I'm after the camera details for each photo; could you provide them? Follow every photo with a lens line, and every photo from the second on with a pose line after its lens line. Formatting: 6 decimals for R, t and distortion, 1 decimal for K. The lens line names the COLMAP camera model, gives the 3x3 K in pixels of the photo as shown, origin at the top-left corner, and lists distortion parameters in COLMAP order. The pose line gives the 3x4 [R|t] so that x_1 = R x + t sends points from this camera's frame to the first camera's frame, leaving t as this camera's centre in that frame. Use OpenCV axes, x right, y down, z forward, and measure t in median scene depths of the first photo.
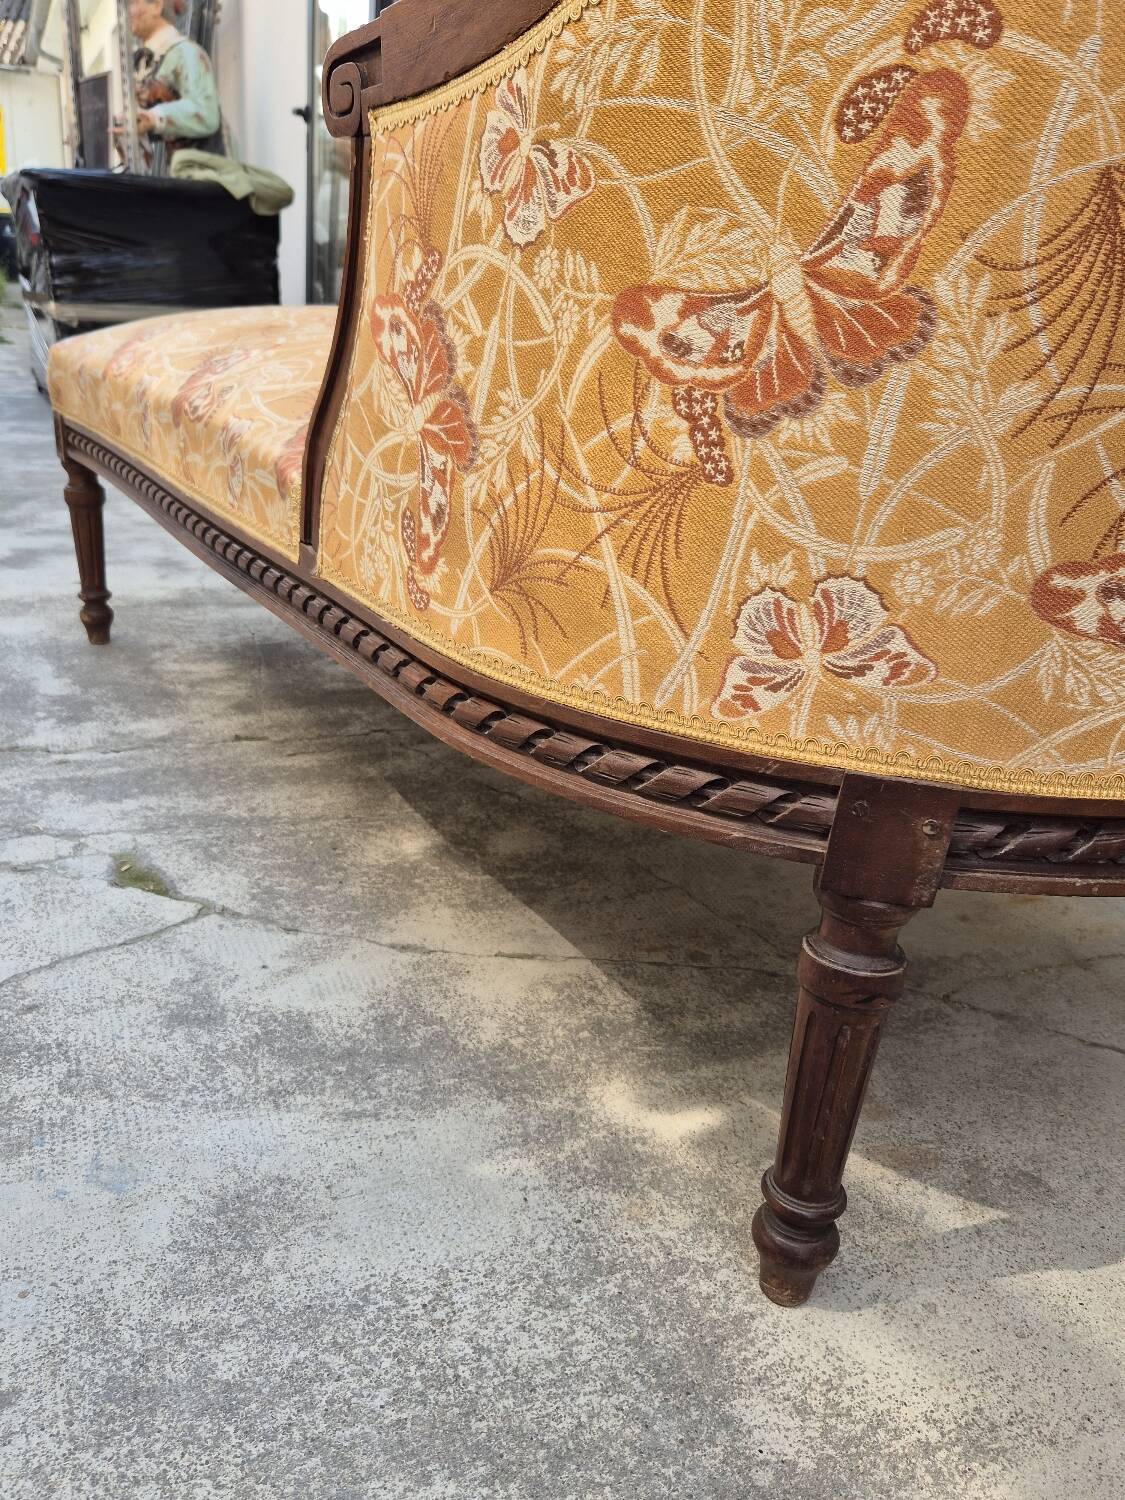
lens RADIAL K [[1238.0, 0, 555.8], [0, 1238.0, 771.9], [0, 0, 1]] dist [0.075104, -0.063361]
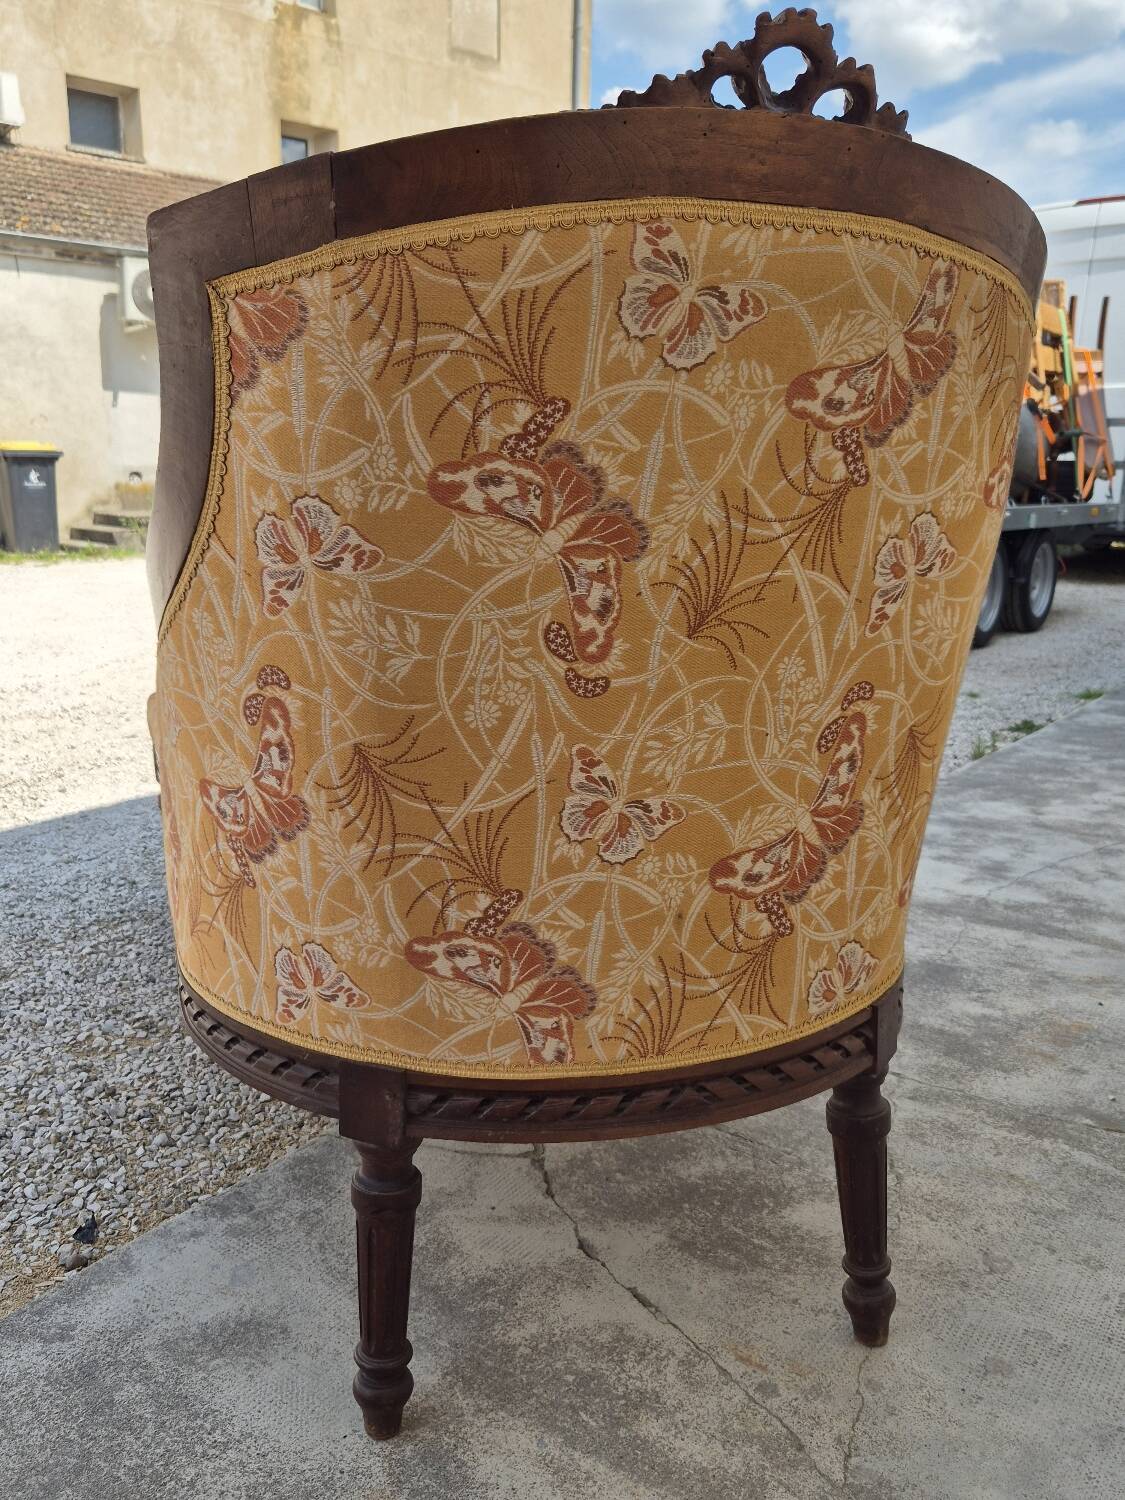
lens RADIAL K [[1269.4, 0, 566.7], [0, 1269.4, 772.3], [0, 0, 1]] dist [0.132953, -0.007300]
pose [[0.974673, -0.036166, -0.220691, 0.926074], [0.001031, 0.987553, -0.157283, -0.108712], [0.223633, 0.153072, 0.962579, -0.601436]]
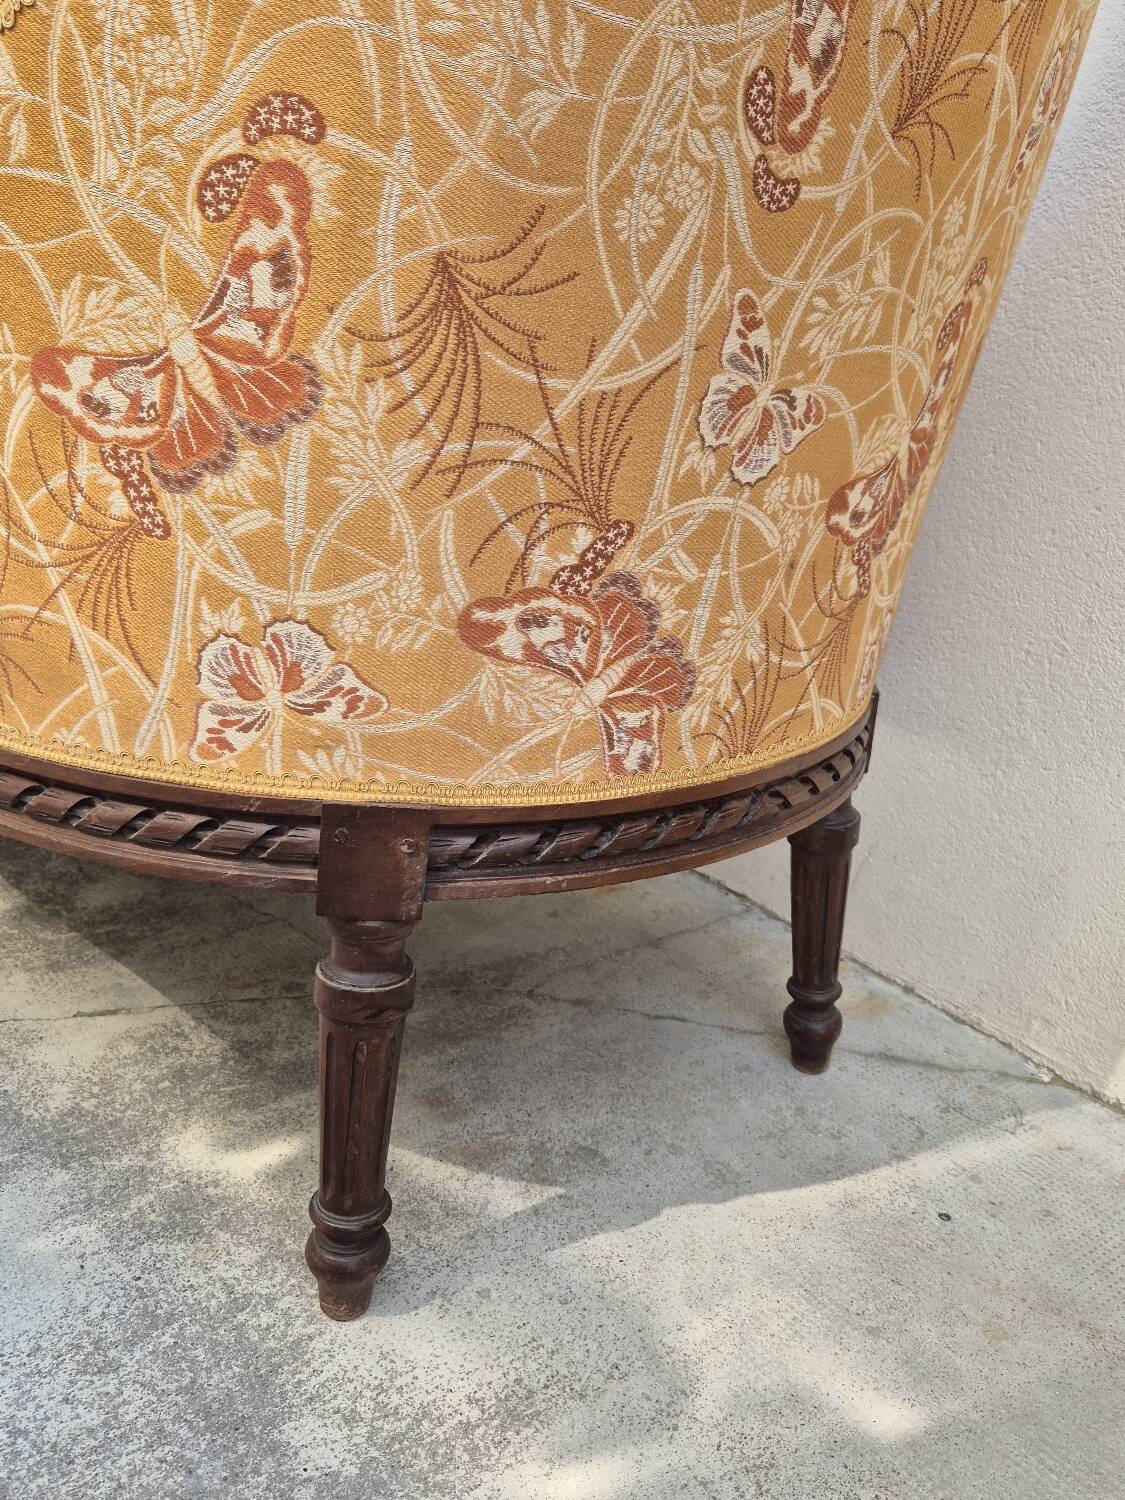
lens RADIAL K [[1238.0, 0, 560.3], [0, 1238.0, 758.5], [0, 0, 1]] dist [0.075104, -0.063361]
pose [[0.966591, -0.089847, 0.240061, 0.184580], [0.095545, 0.995351, -0.012178, -0.005184], [-0.237851, 0.034708, 0.970681, -0.073239]]
